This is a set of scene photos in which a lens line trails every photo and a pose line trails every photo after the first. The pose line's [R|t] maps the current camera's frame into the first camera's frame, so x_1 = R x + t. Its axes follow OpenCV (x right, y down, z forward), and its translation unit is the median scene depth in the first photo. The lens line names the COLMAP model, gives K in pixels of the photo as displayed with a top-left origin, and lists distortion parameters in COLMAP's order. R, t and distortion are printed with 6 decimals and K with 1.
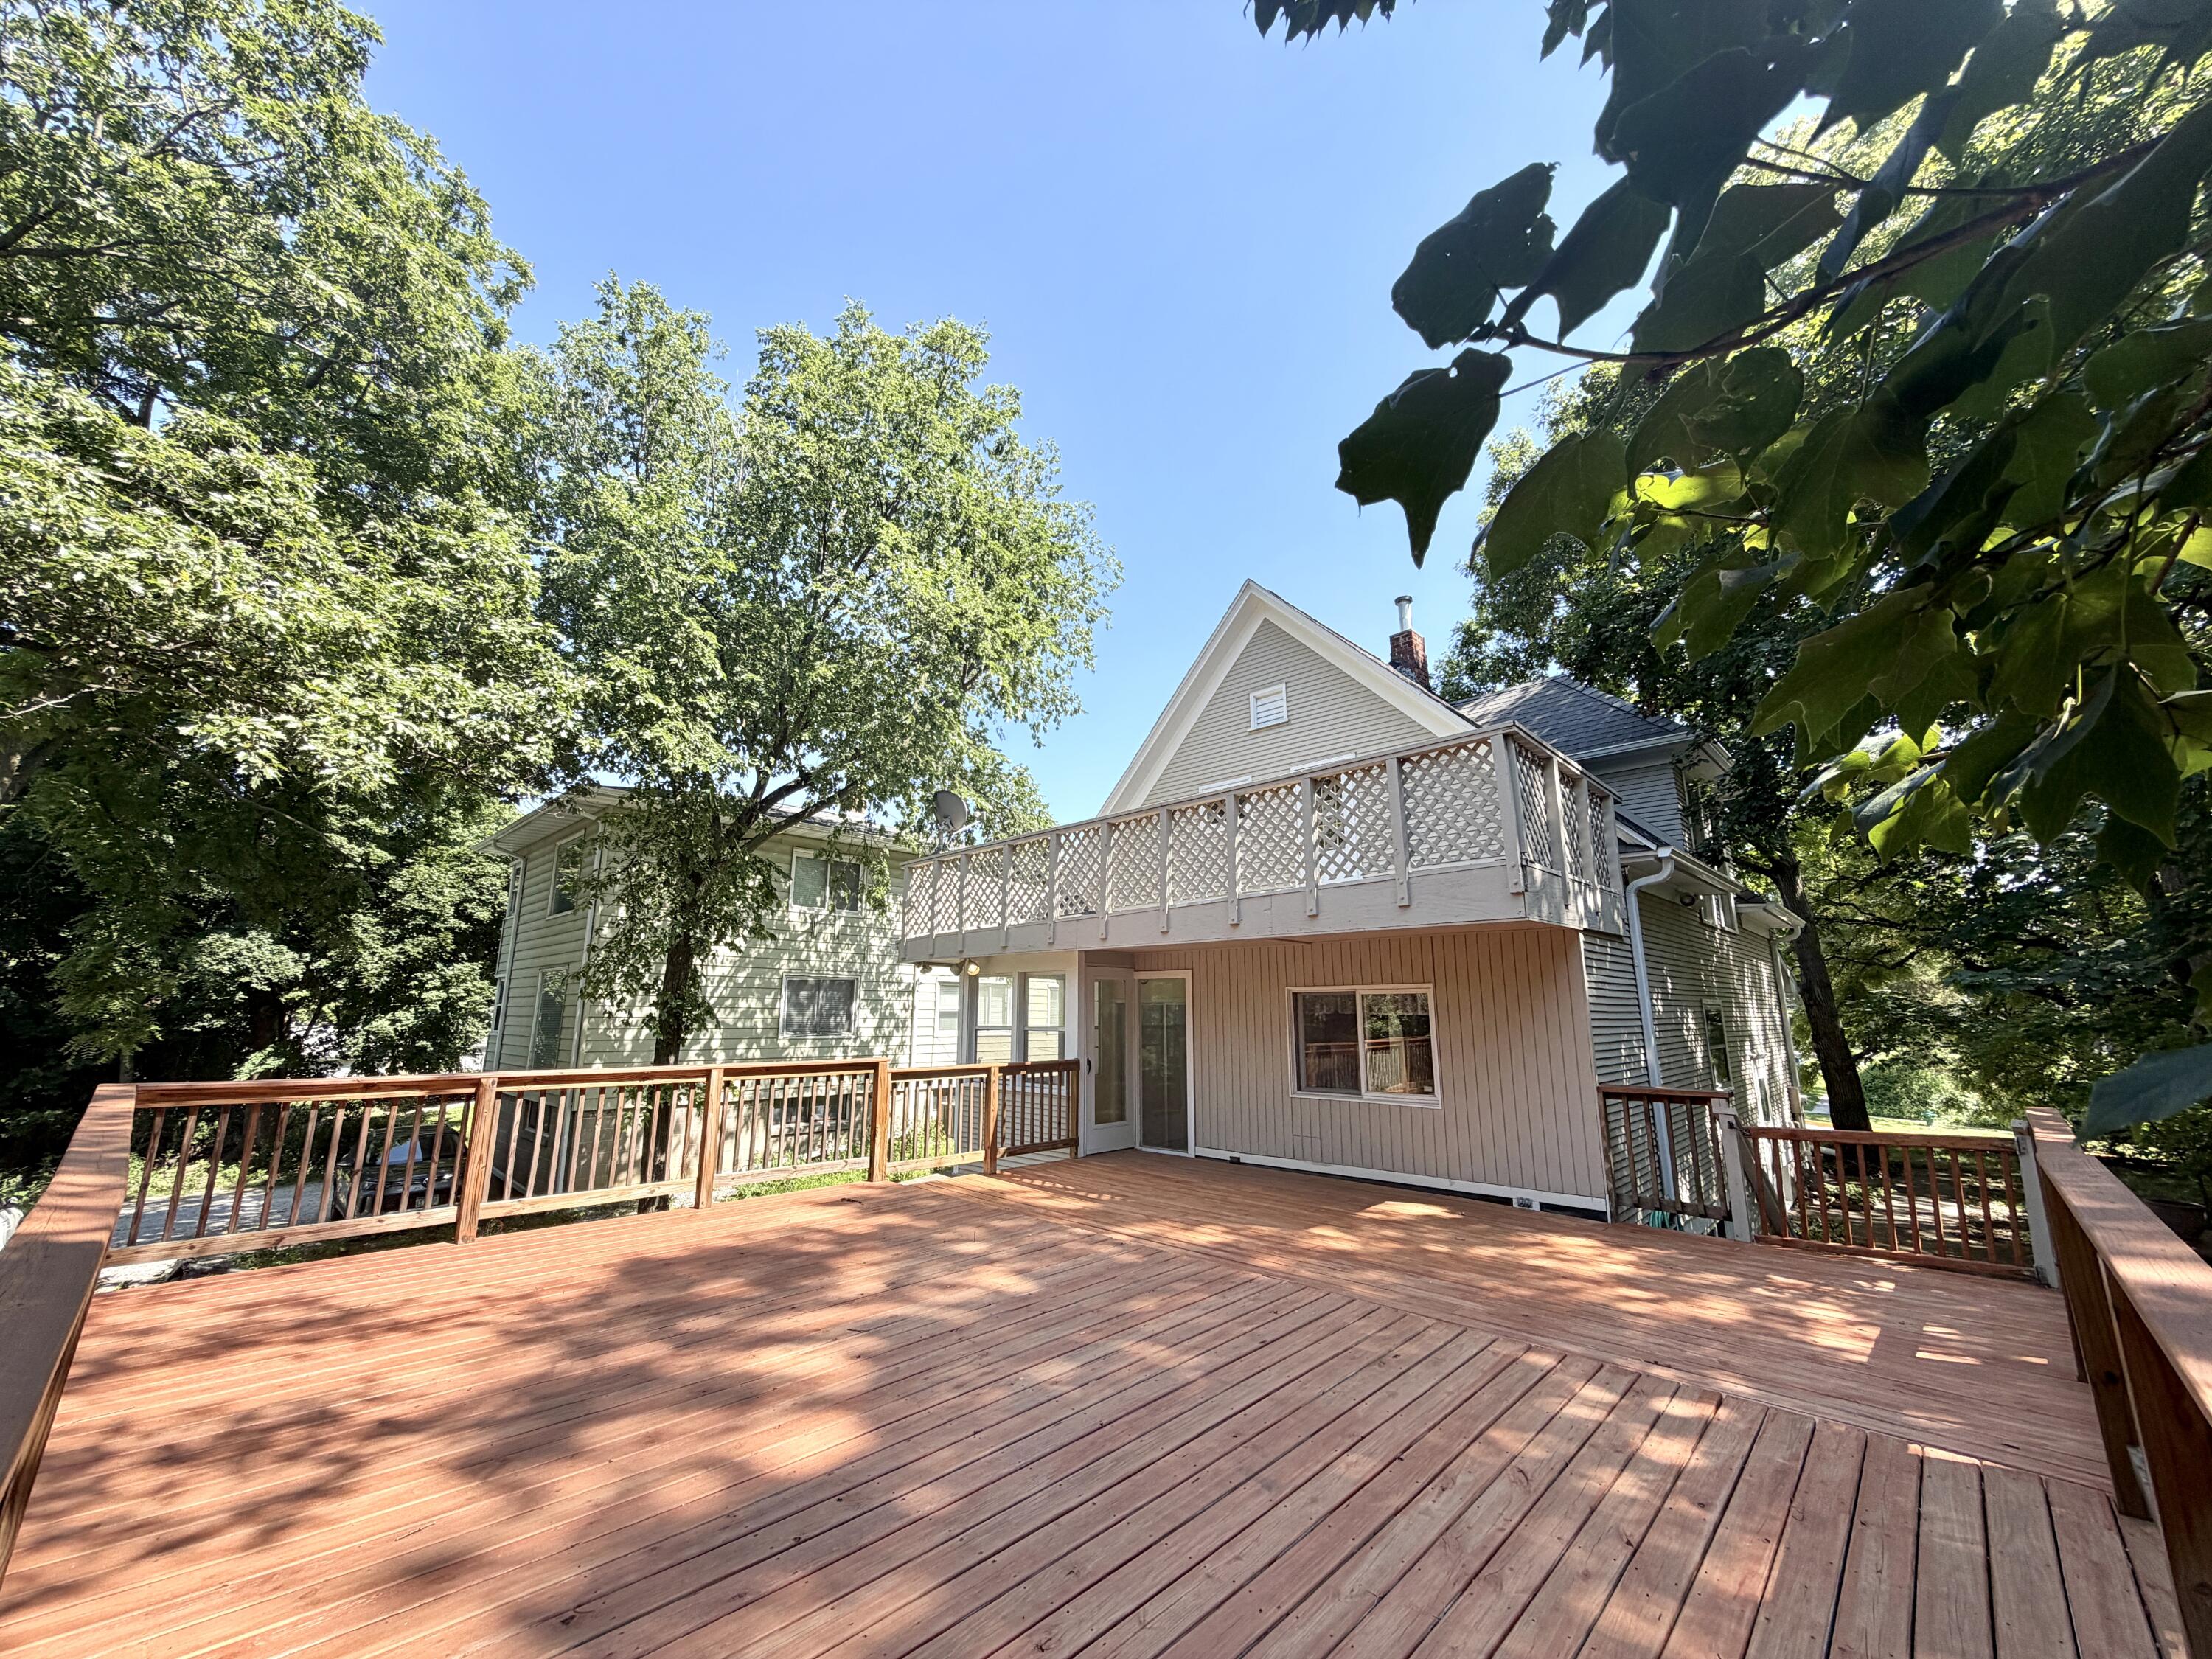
lens RADIAL K [[877.9, 0, 1097.9], [0, 877.9, 818.8], [0, 0, 1]] dist [0.001124, 0.000130]
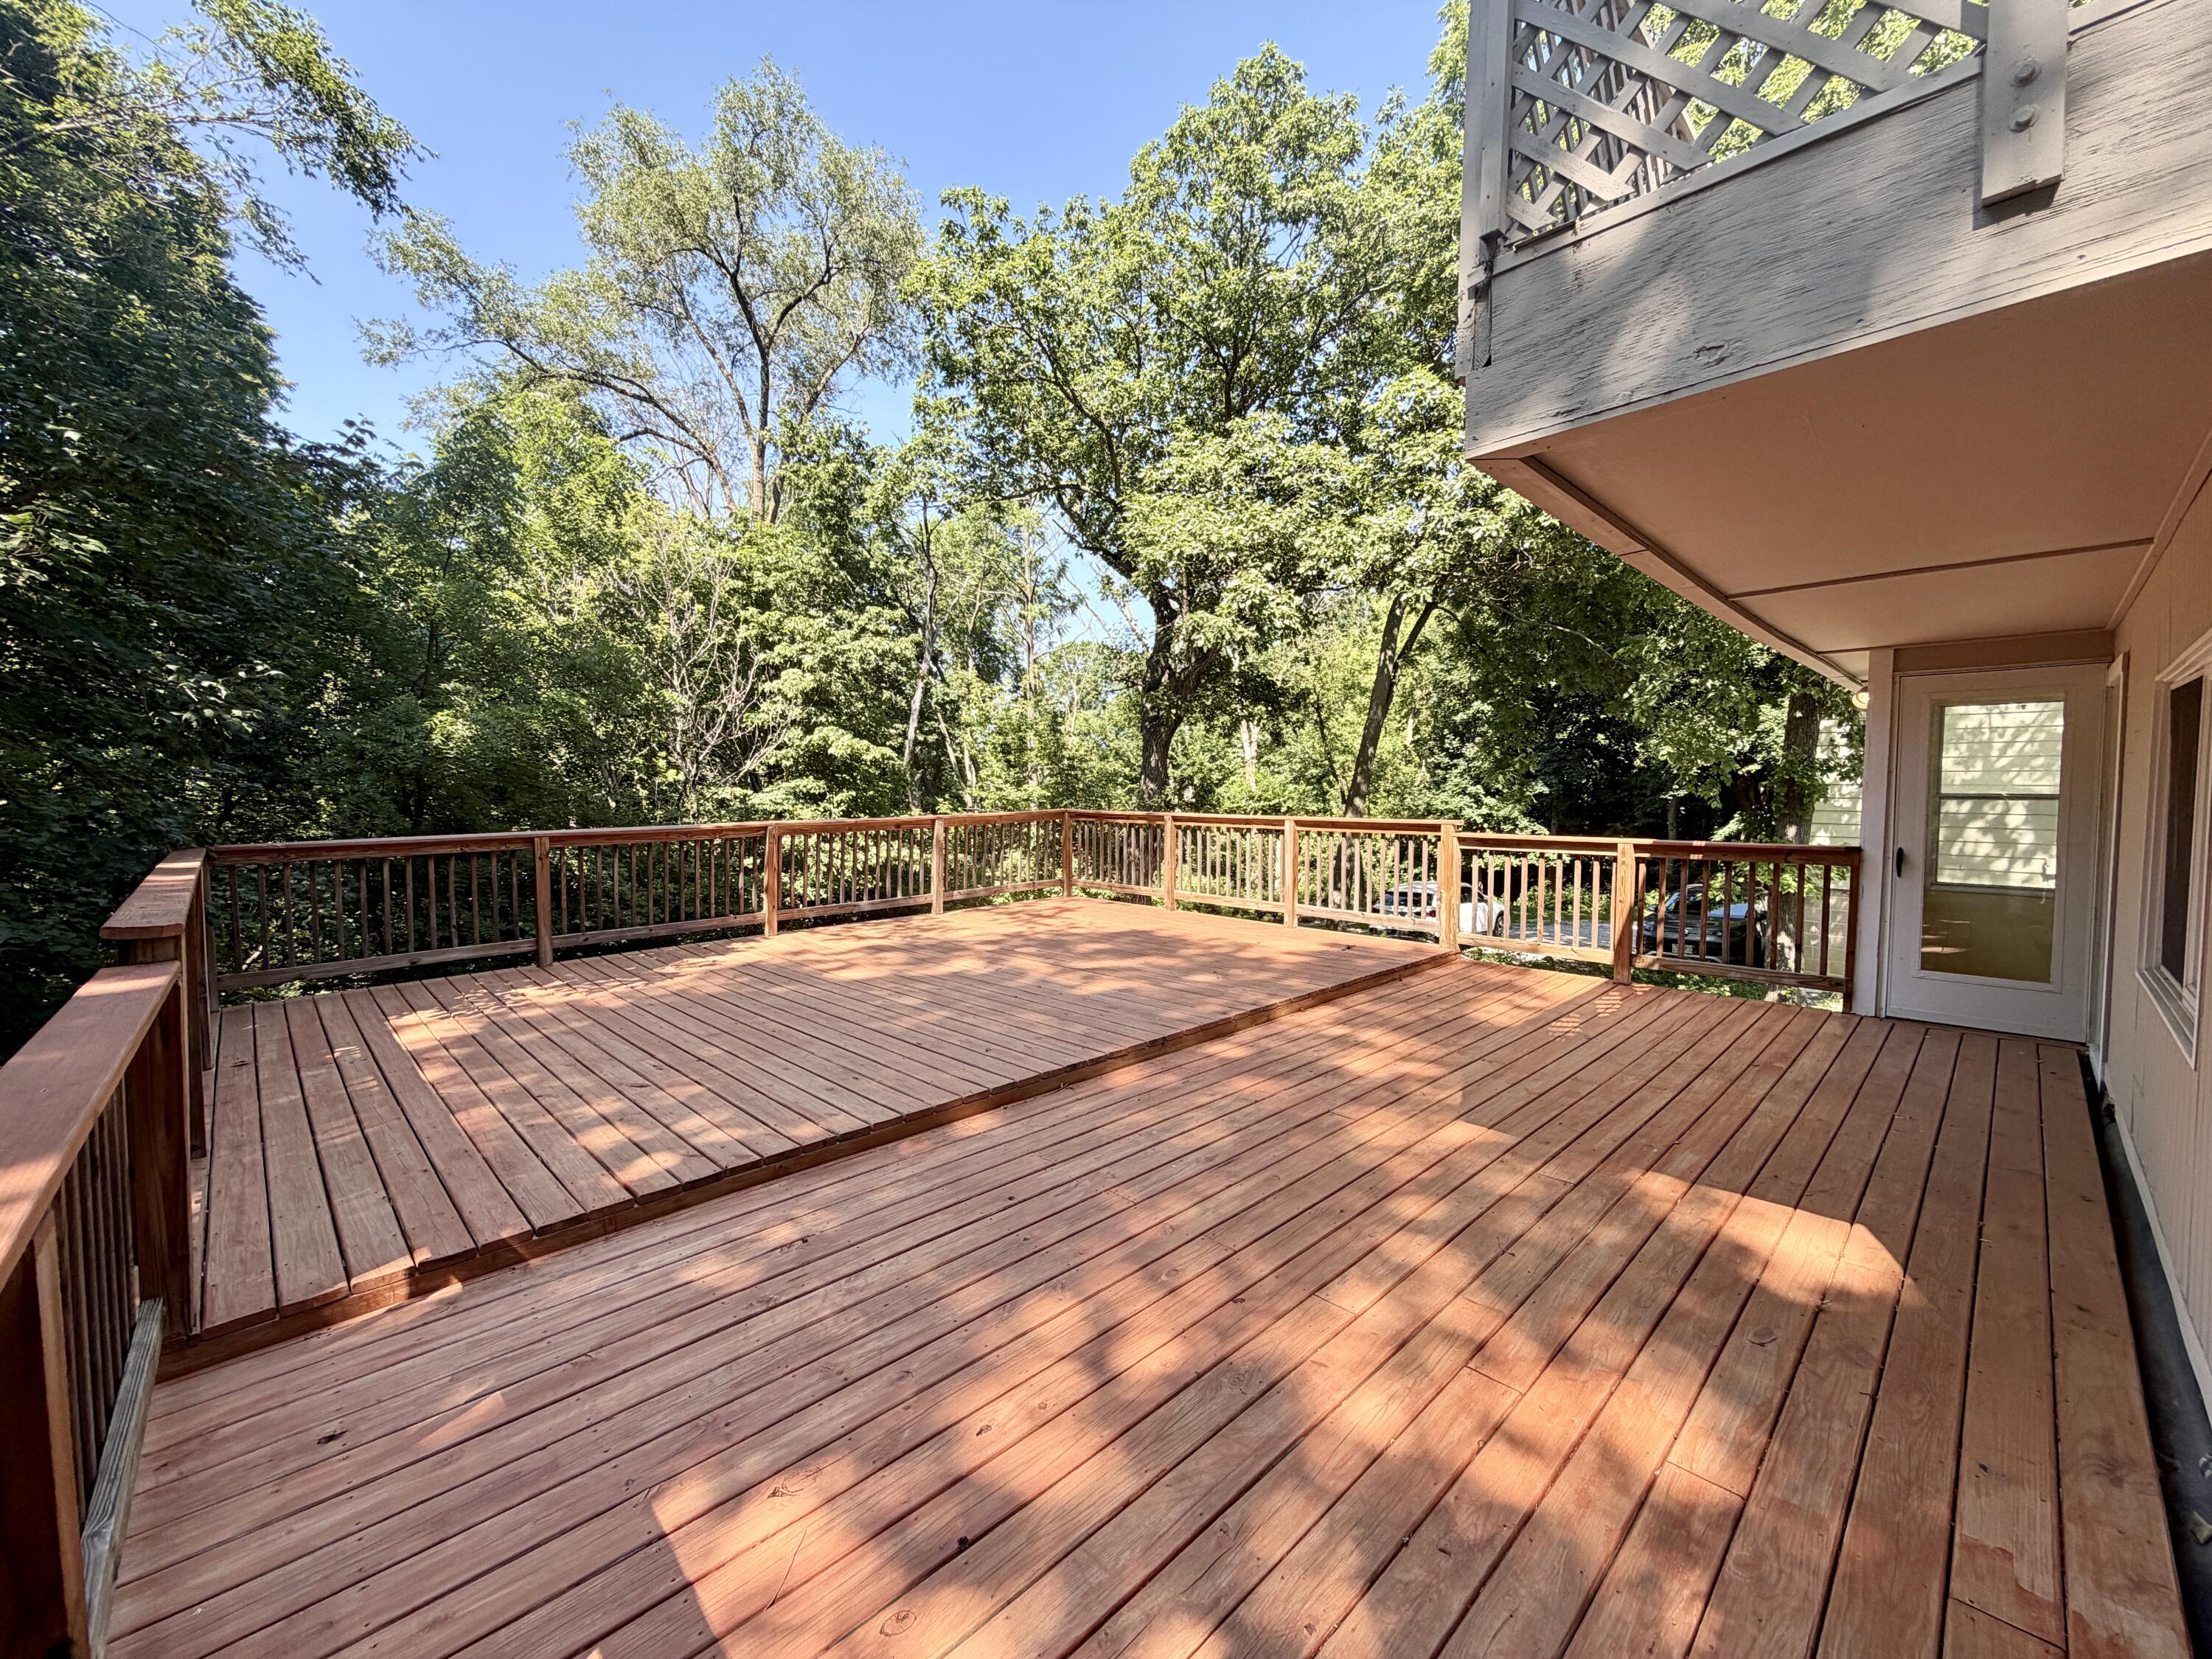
lens RADIAL K [[877.9, 0, 1101.4], [0, 877.9, 841.3], [0, 0, 1]] dist [0.001124, 0.000130]
pose [[-0.031790, 0.056148, -0.997916, 1.700128], [0.219611, 0.974414, 0.047829, 0.431615], [0.975070, -0.217632, -0.043307, 1.730846]]
